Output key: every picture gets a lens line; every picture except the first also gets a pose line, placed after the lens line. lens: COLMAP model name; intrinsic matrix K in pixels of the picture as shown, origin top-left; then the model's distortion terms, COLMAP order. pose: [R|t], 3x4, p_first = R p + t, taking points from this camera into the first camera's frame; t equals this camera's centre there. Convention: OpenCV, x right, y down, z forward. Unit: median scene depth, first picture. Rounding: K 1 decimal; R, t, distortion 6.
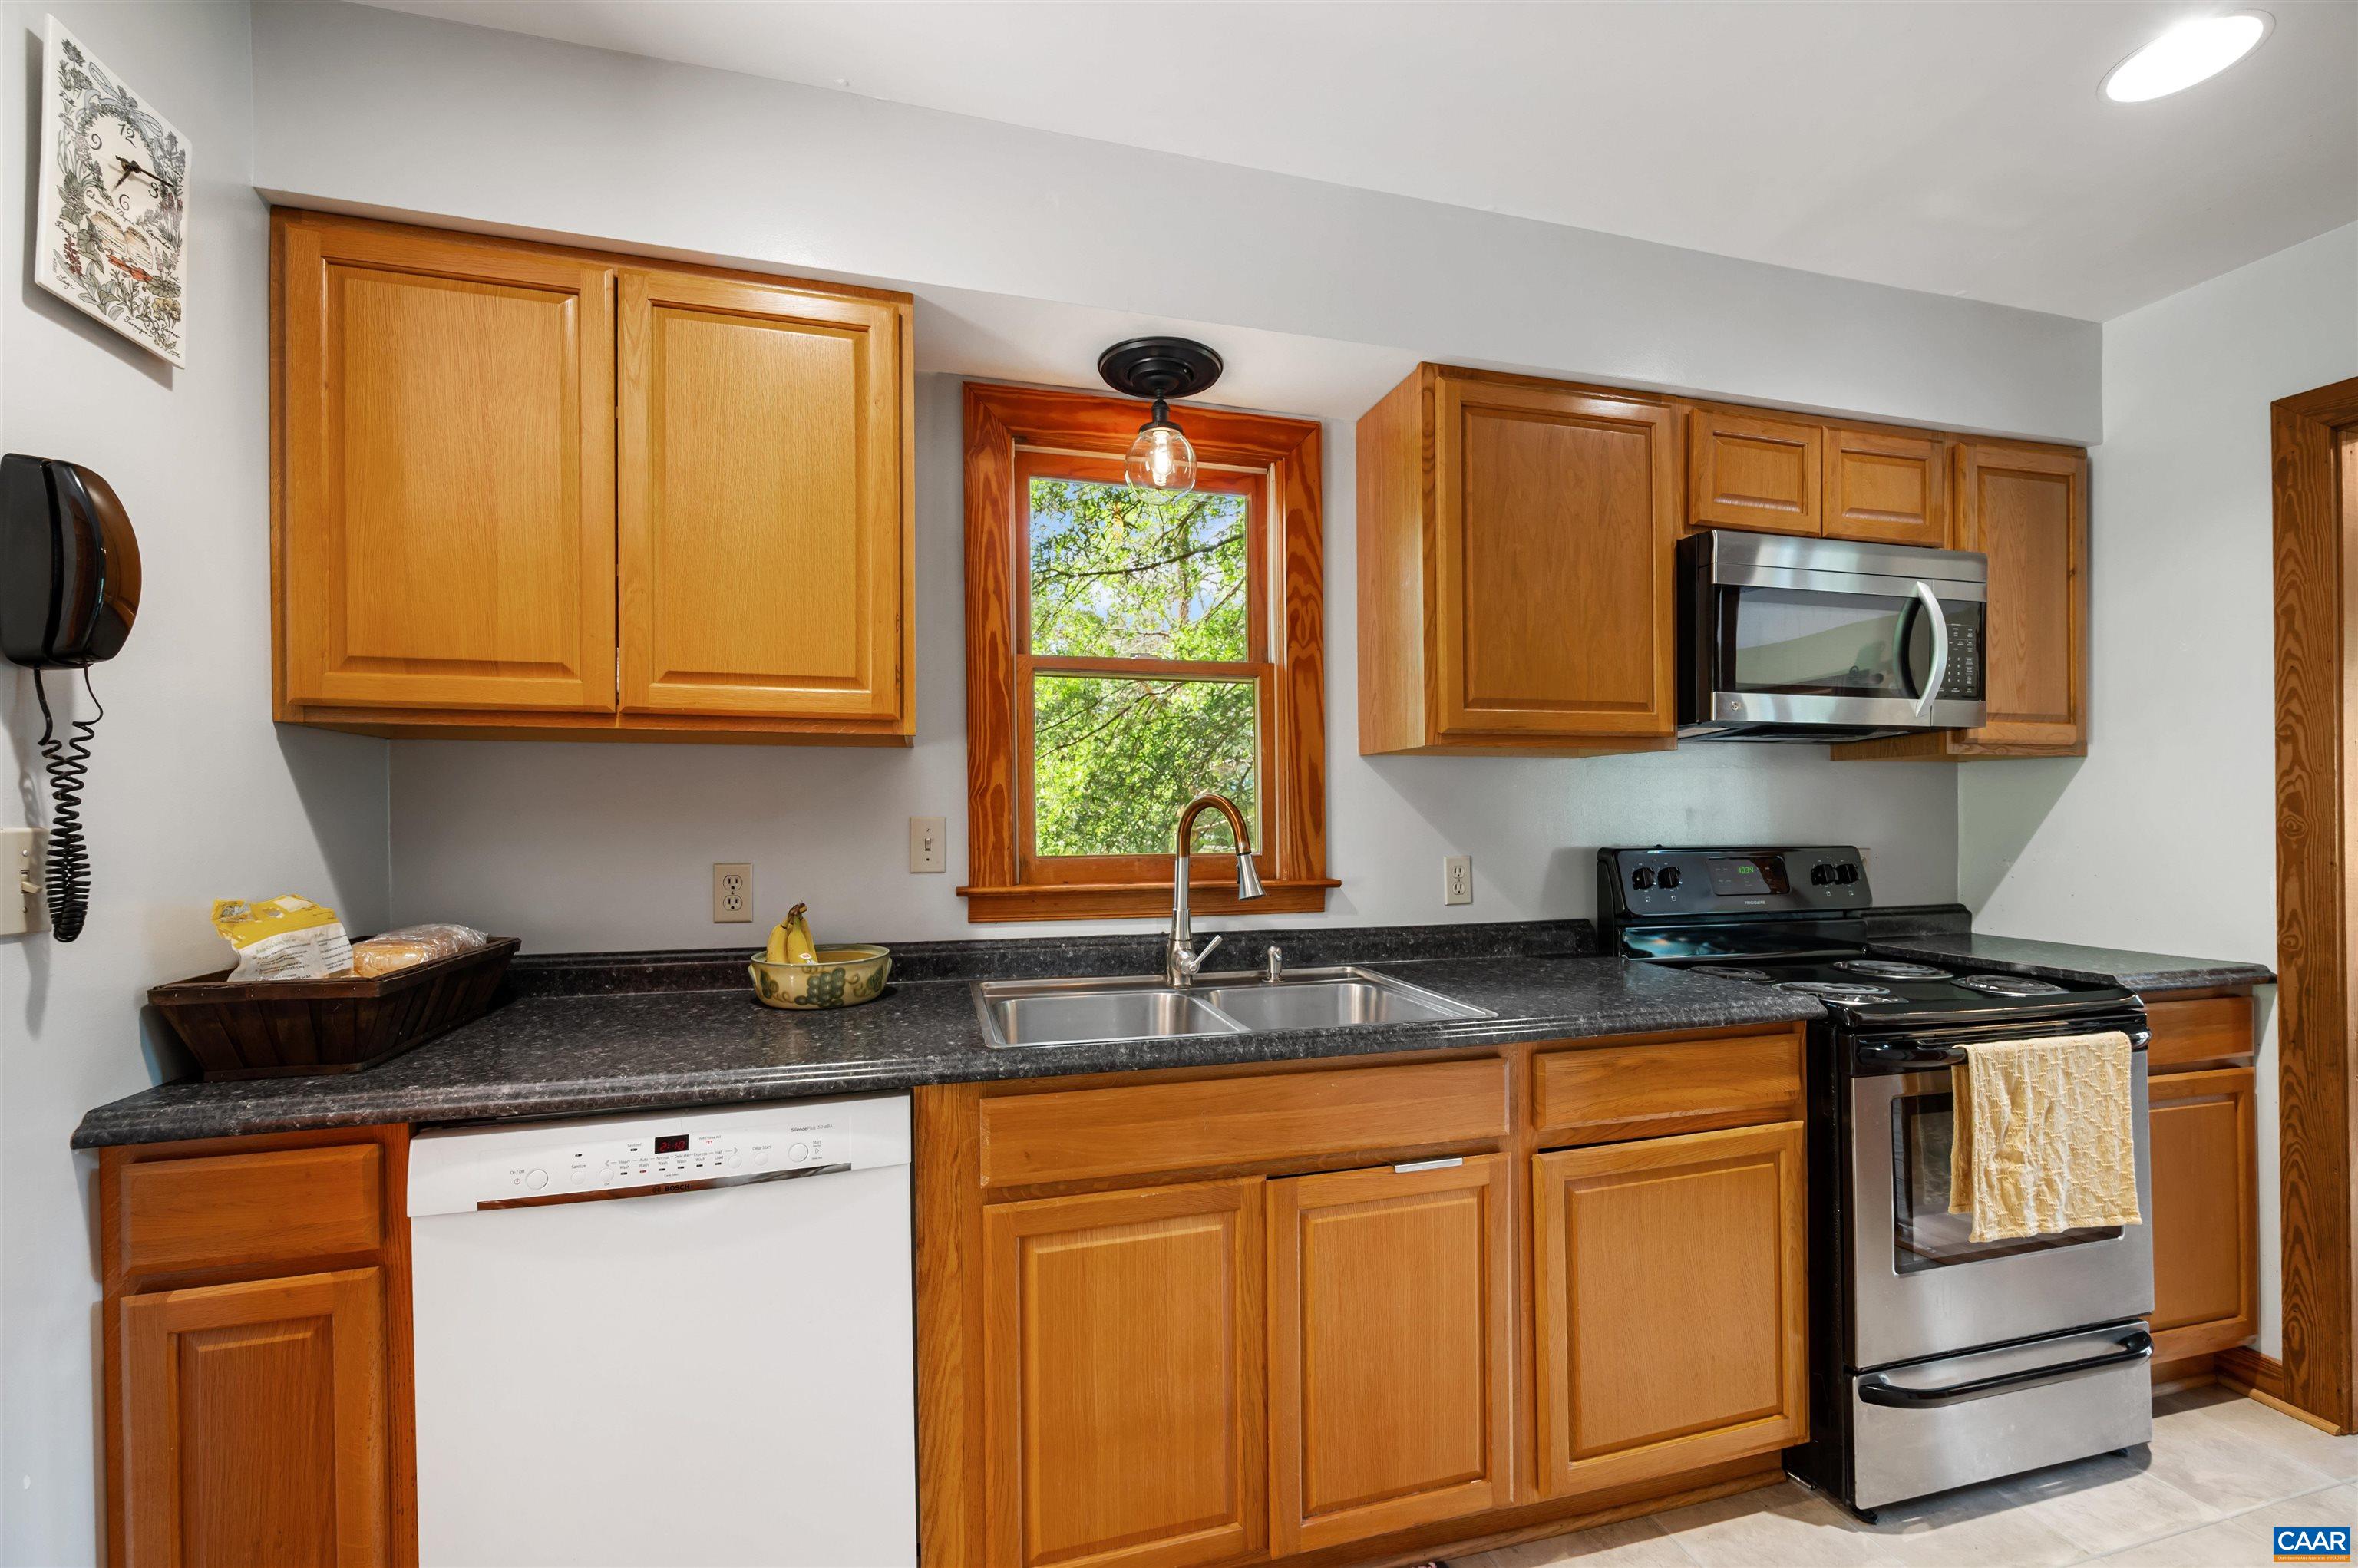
lens RADIAL K [[953.9, 0, 1182.5], [0, 953.9, 810.1], [0, 0, 1]] dist [-0.001624, -0.000063]
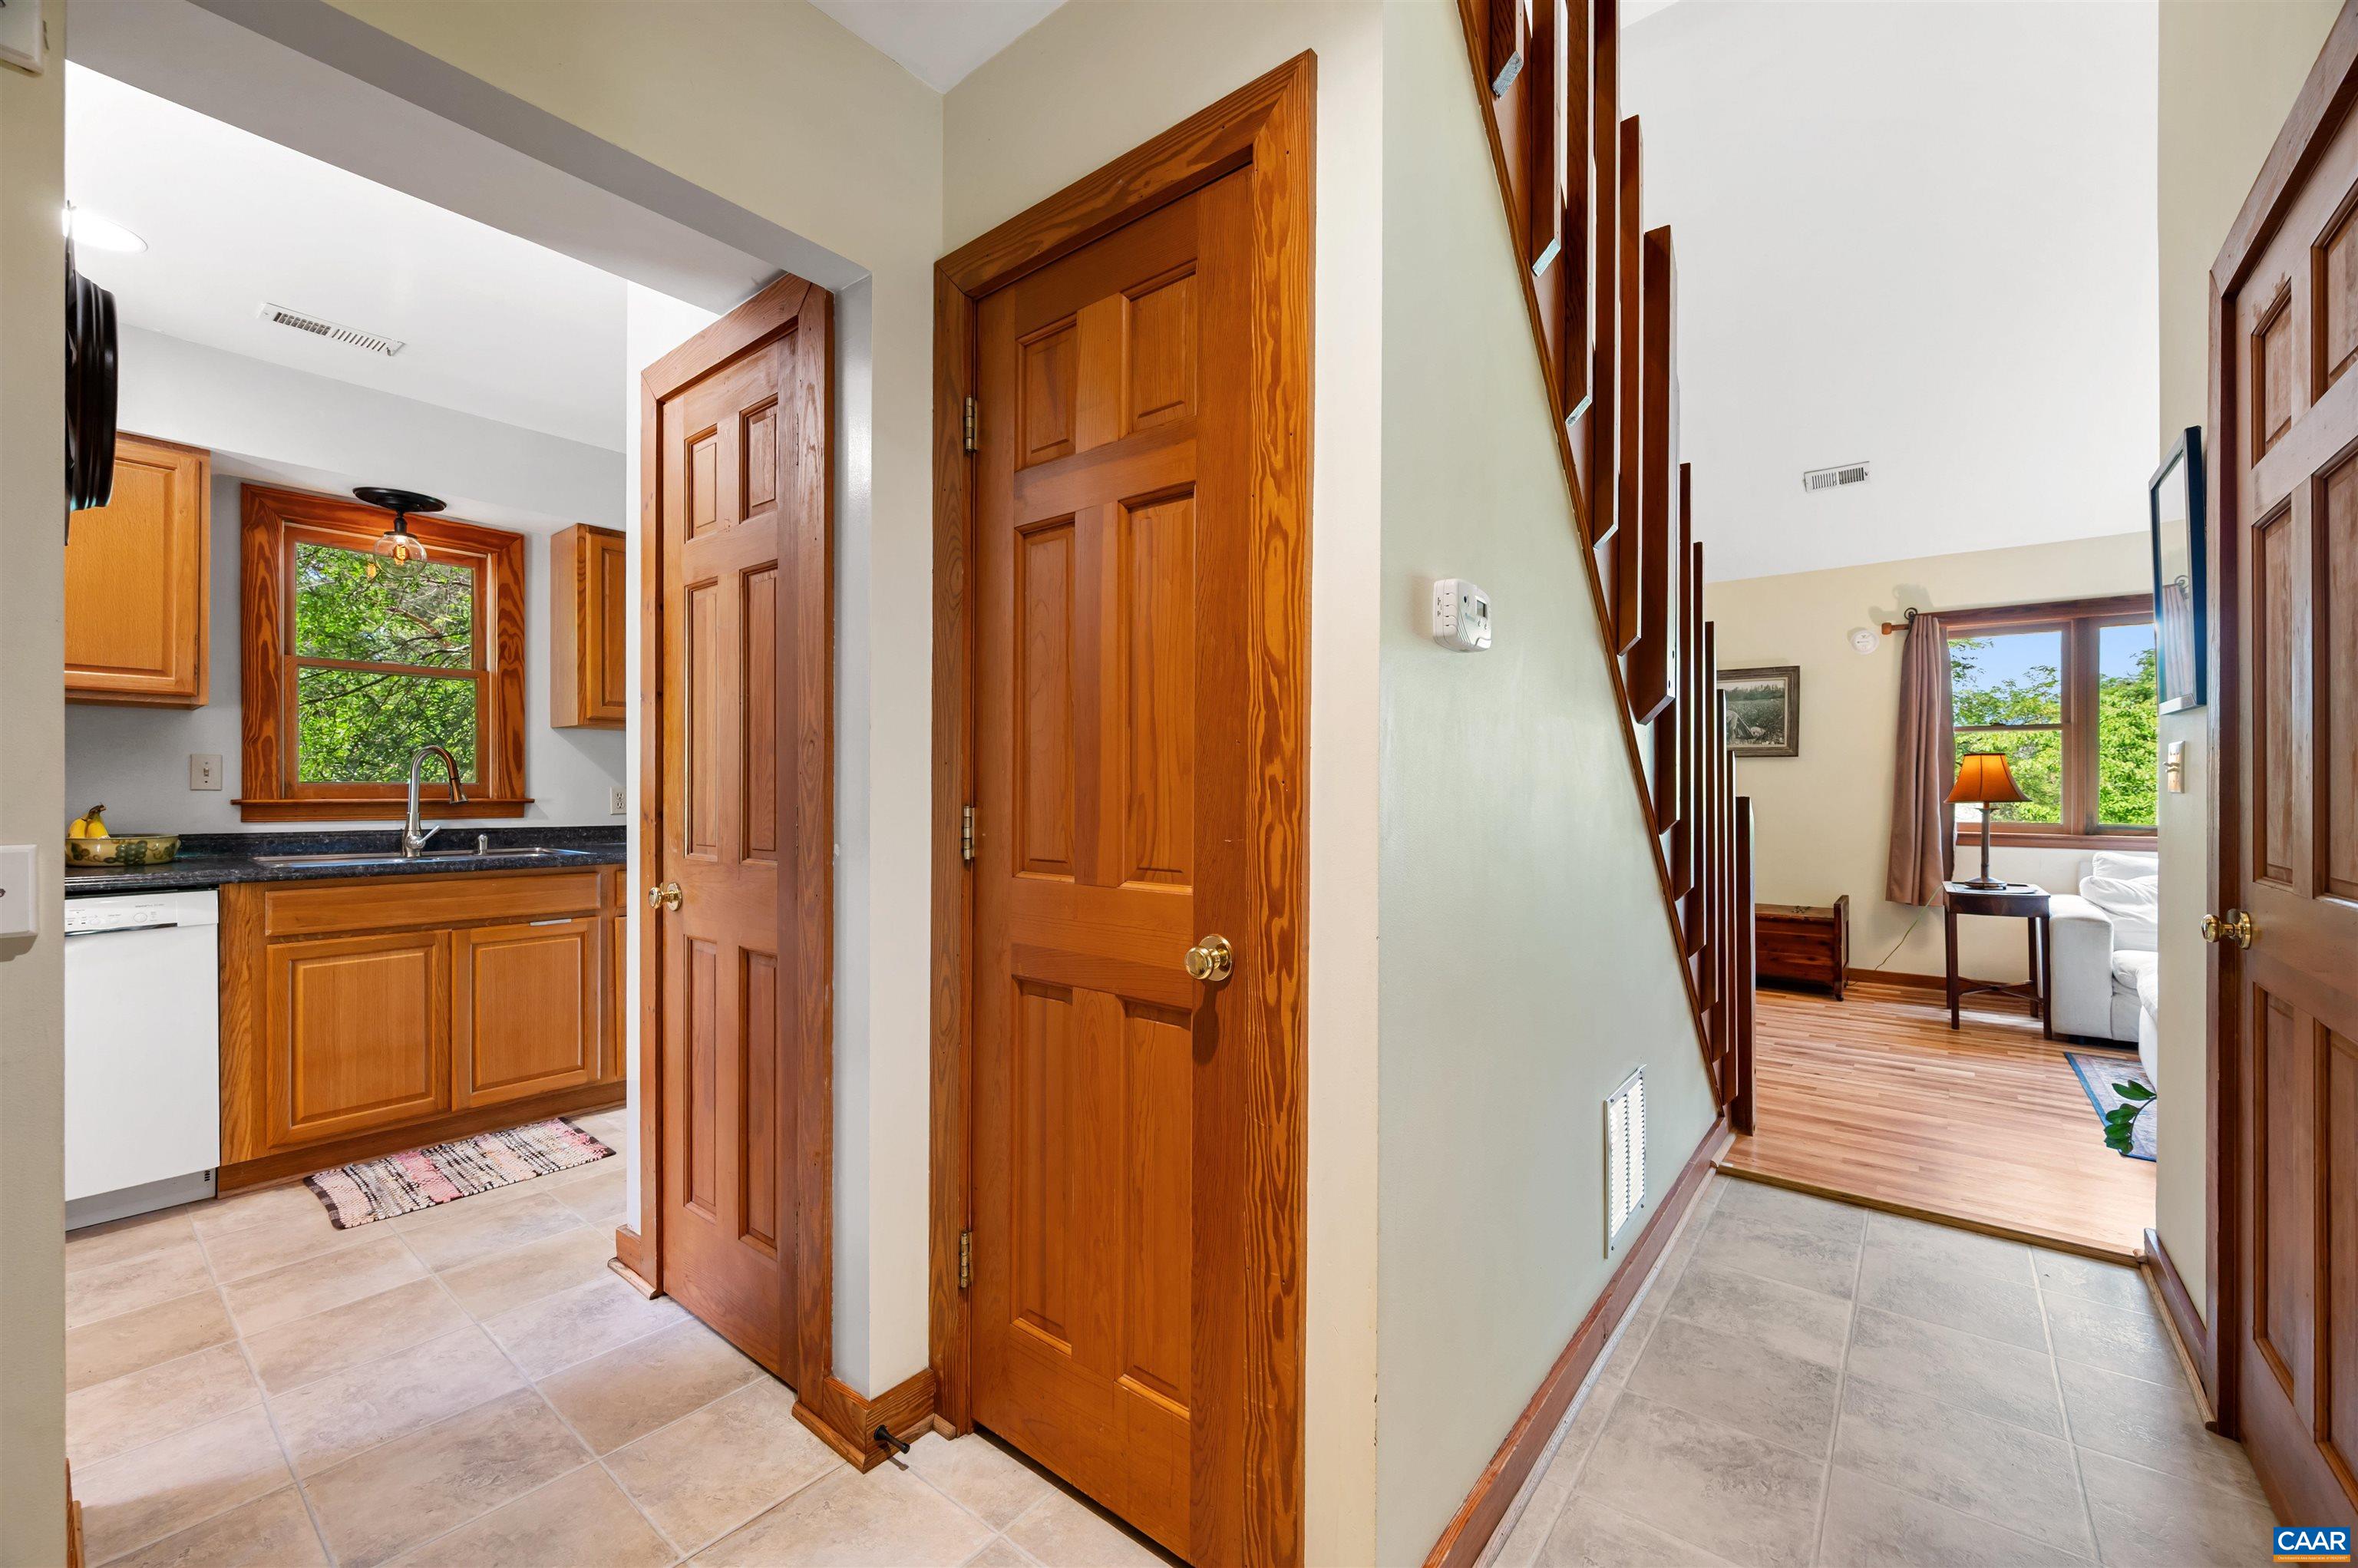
lens RADIAL K [[934.5, 0, 1179.0], [0, 934.5, 784.0], [0, 0, 1]] dist [-0.003229, -0.000123]
pose [[0.812004, 0.009838, 0.583569, 0.142820], [-0.009508, 0.999948, -0.003628, 0.046808], [-0.583574, -0.002603, 0.812056, -1.210170]]
